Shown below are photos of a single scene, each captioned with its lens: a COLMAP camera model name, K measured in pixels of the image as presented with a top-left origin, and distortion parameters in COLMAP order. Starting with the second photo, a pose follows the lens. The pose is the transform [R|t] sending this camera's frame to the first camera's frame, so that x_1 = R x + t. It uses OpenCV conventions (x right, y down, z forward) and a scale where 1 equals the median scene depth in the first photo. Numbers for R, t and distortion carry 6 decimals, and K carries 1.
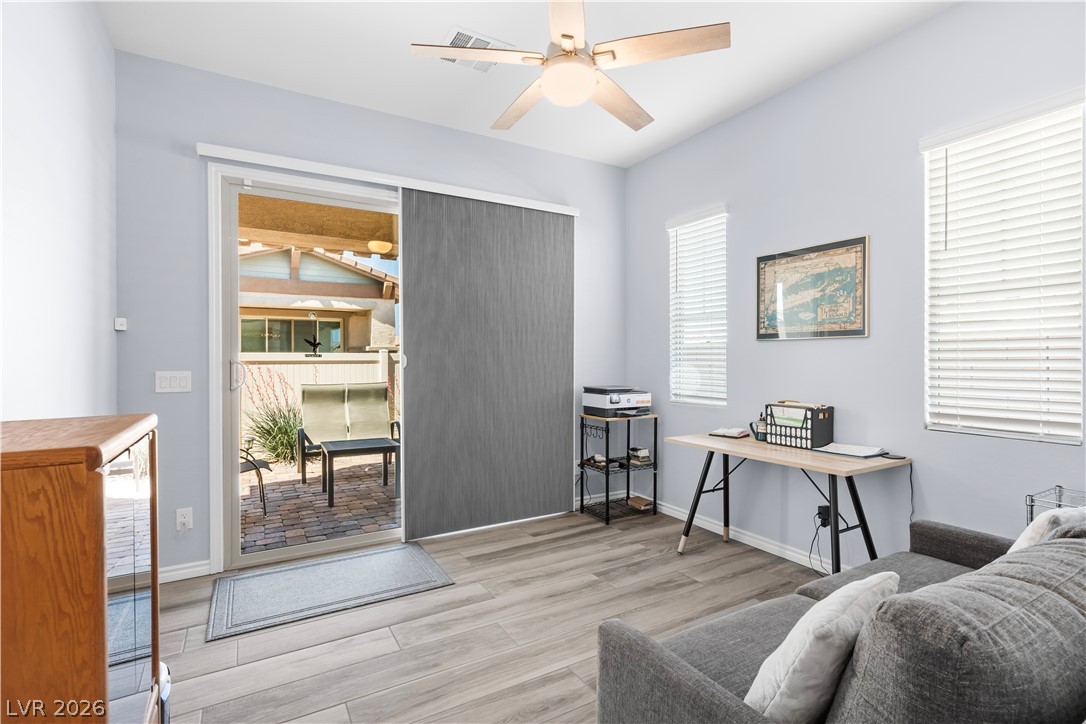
lens RADIAL K [[520.7, 0, 543.0], [0, 520.7, 362.0], [0, 0, 1]] dist [0.002349, 0.000990]
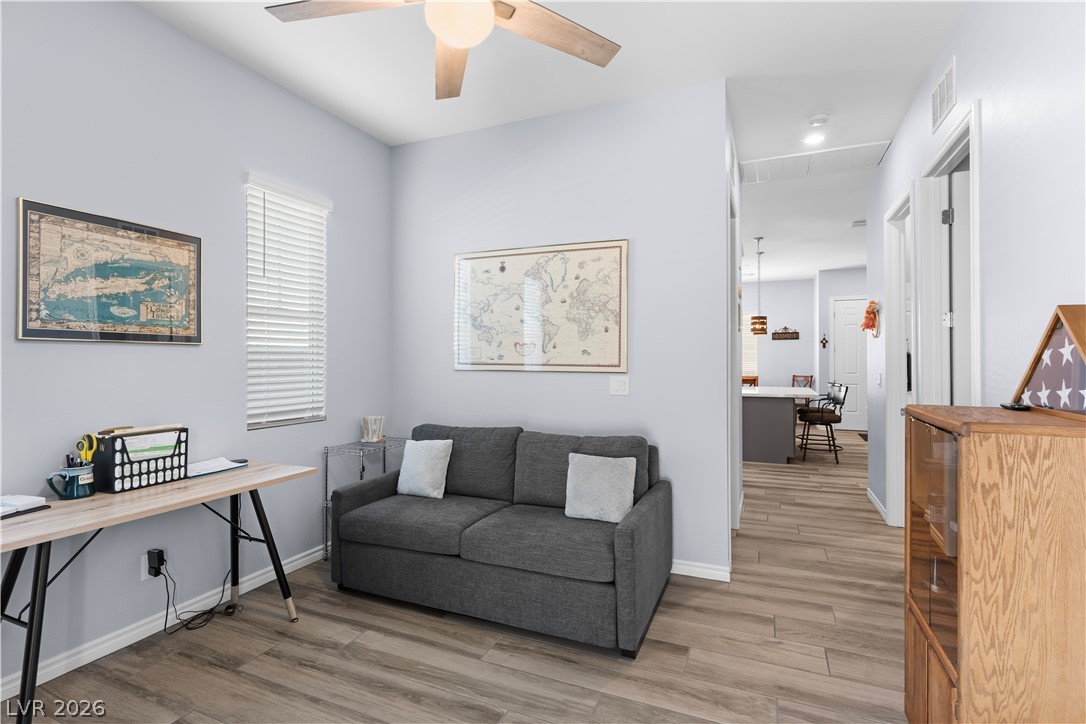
lens RADIAL K [[520.7, 0, 543.0], [0, 520.7, 362.0], [0, 0, 1]] dist [0.002349, 0.000990]
pose [[-0.593219, 0.003933, 0.805032, -0.455657], [0.011563, 0.999927, 0.003636, -0.012105], [-0.804958, 0.011465, -0.593221, 0.959835]]
